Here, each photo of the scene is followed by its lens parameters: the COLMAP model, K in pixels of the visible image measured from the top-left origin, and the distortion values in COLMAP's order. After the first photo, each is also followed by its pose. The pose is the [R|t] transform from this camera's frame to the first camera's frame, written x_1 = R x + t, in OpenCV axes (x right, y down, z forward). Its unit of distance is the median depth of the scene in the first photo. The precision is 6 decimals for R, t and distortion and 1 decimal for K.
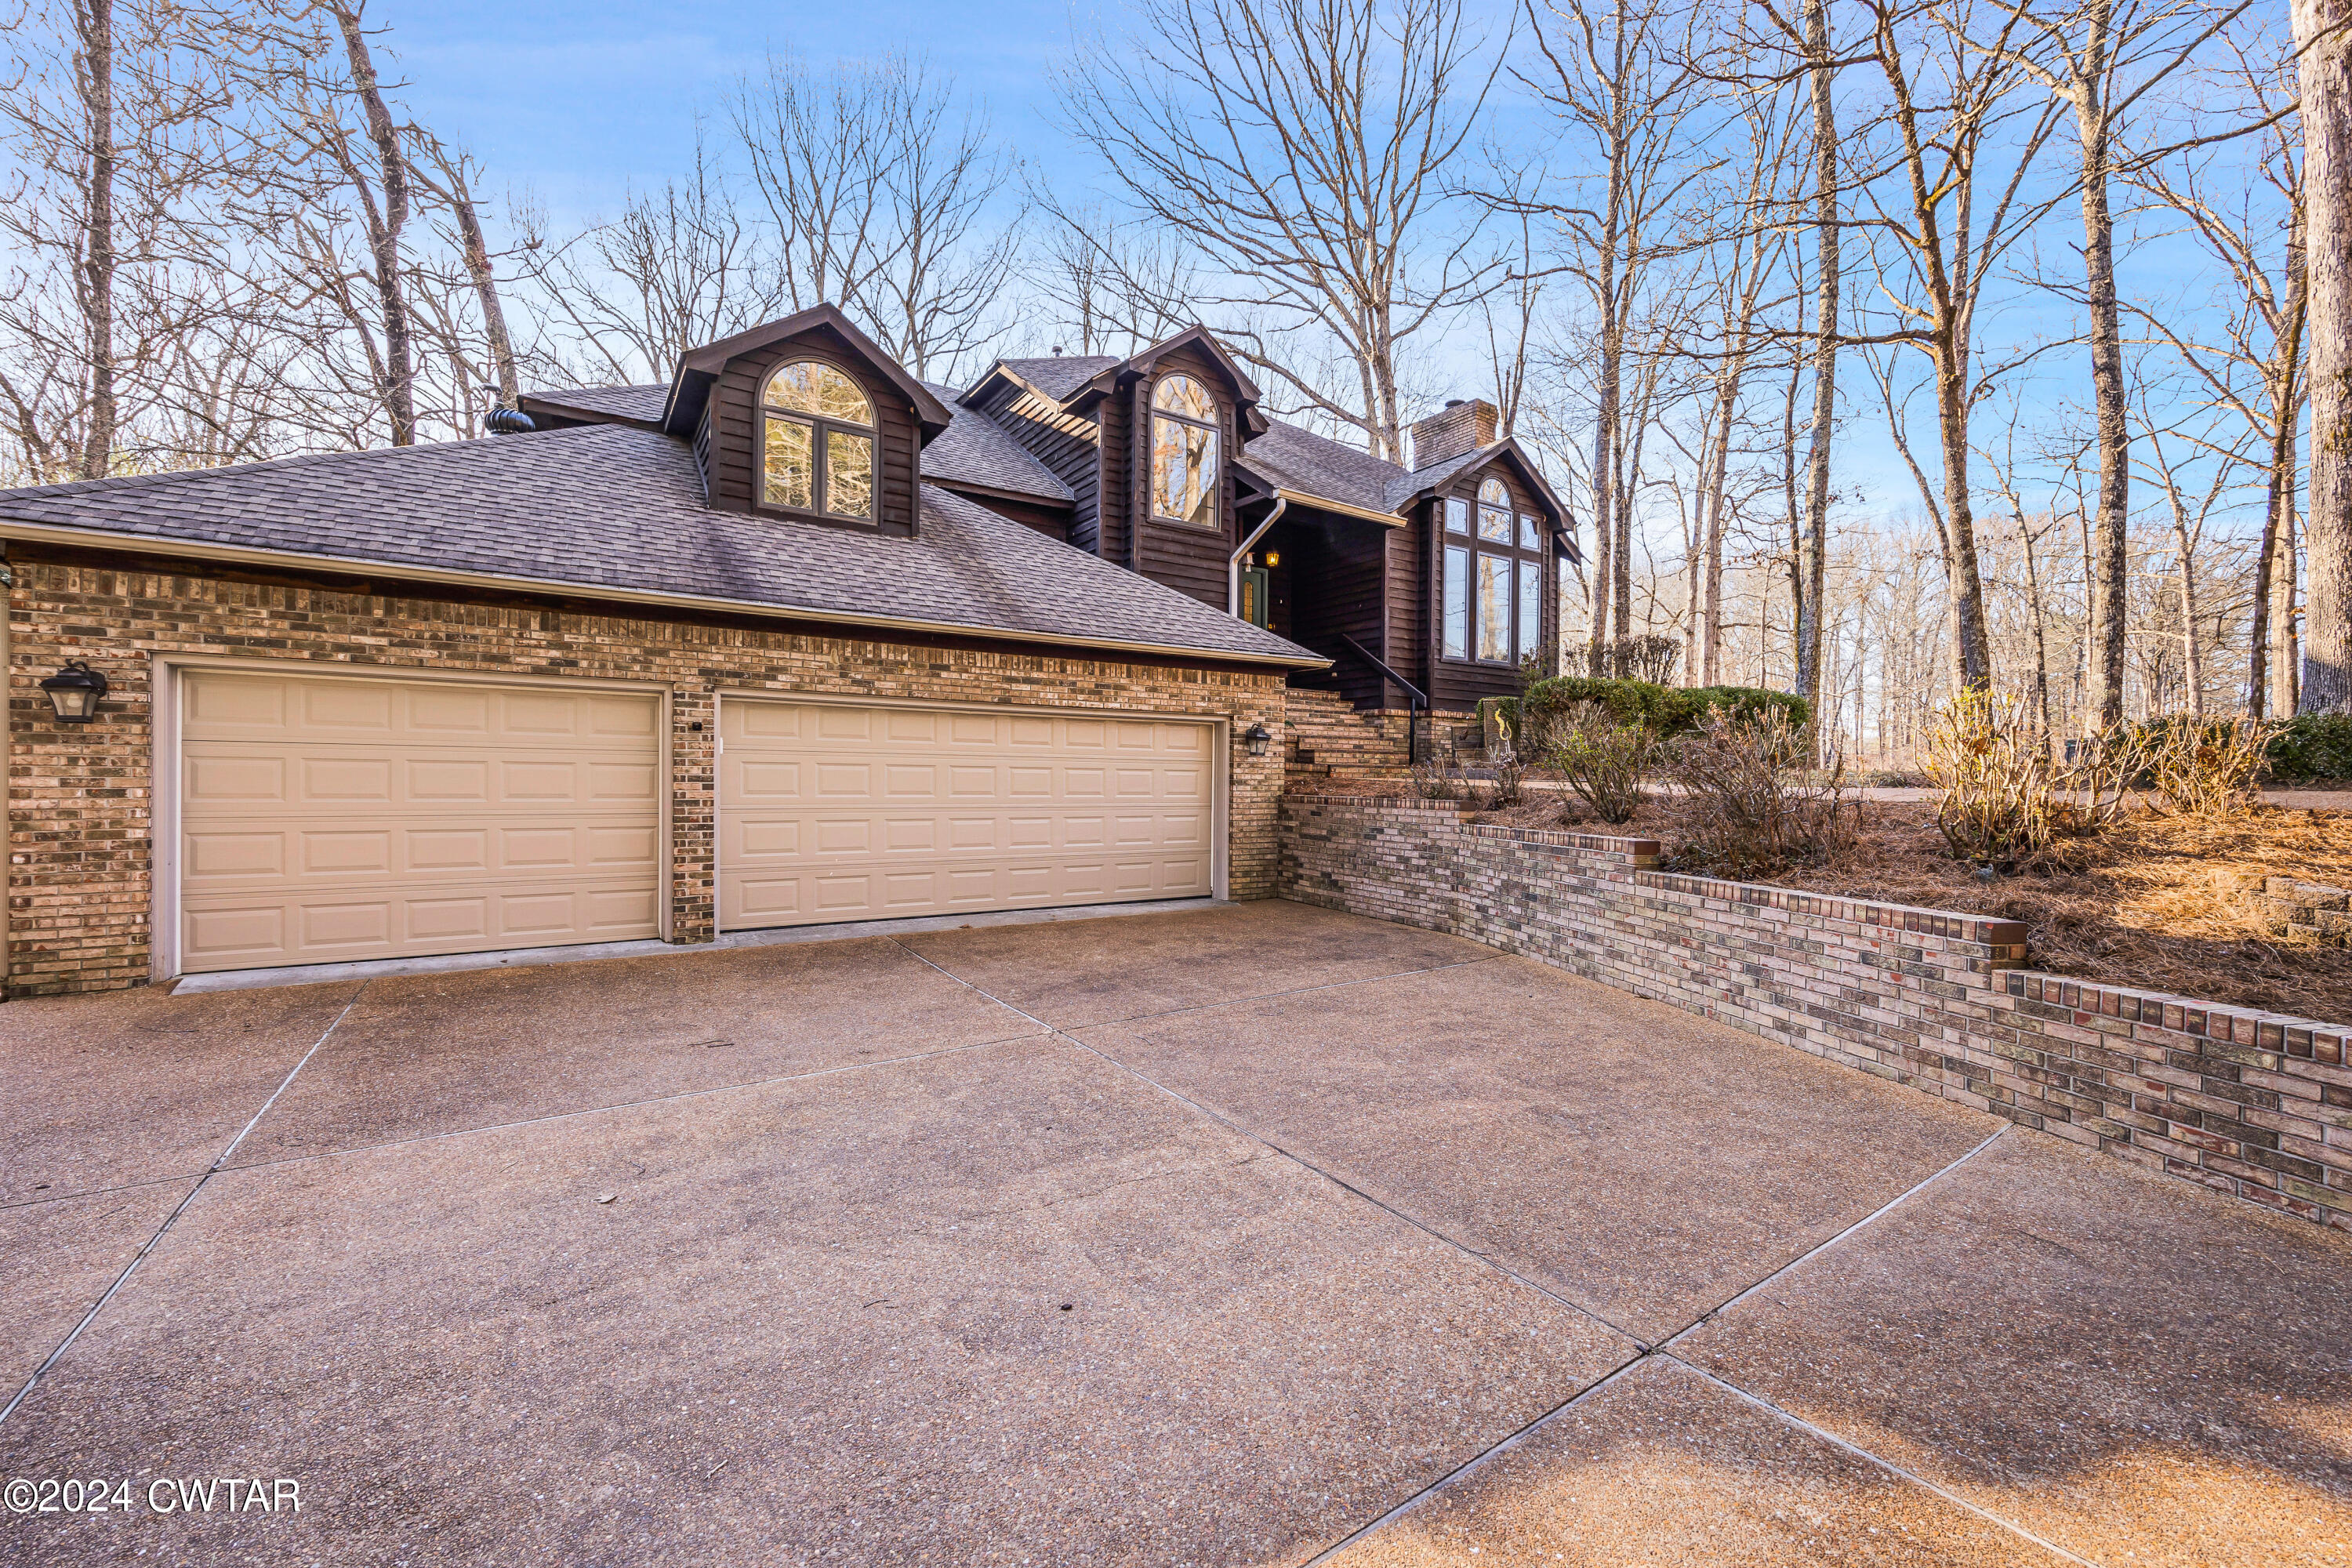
lens RADIAL K [[908.5, 0, 1176.0], [0, 908.5, 784.0], [0, 0, 1]] dist [0.007040, -0.000049]
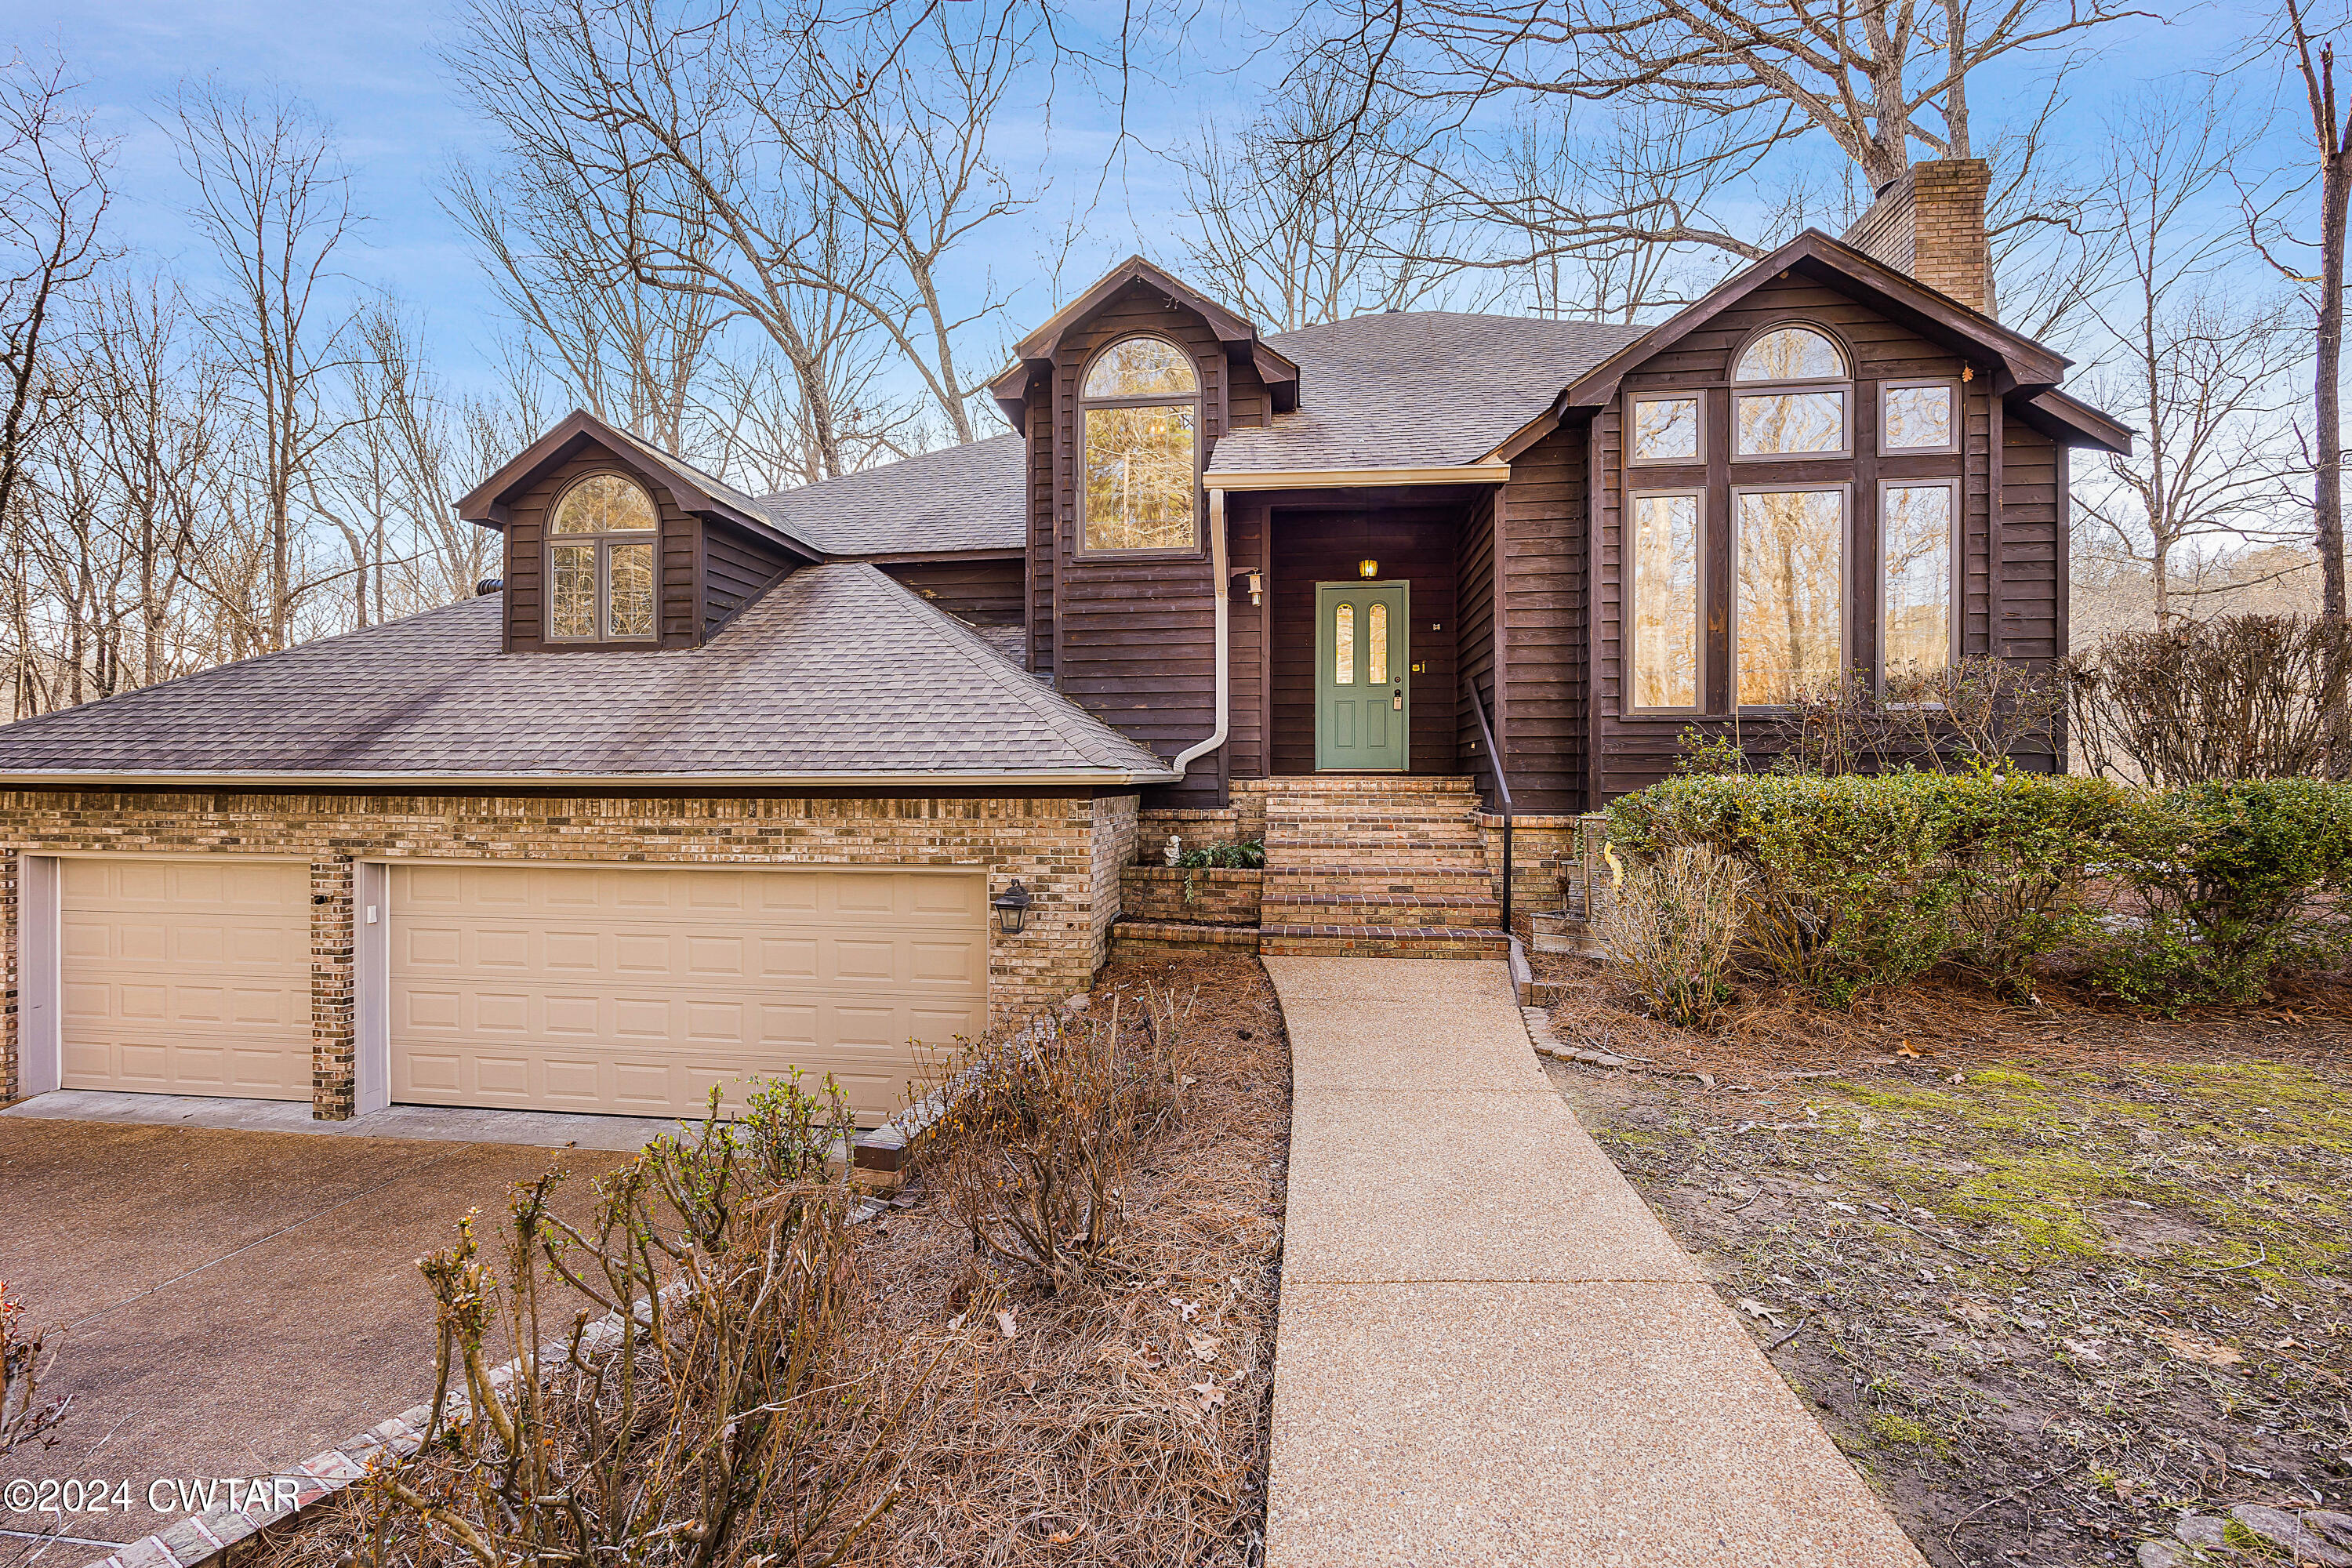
lens RADIAL K [[908.5, 0, 1176.0], [0, 908.5, 784.0], [0, 0, 1]] dist [0.007040, -0.000049]
pose [[0.767559, -0.004921, -0.640959, 0.688257], [0.000495, 0.999975, -0.007085, -0.153465], [0.640978, 0.005120, 0.767542, 0.712386]]
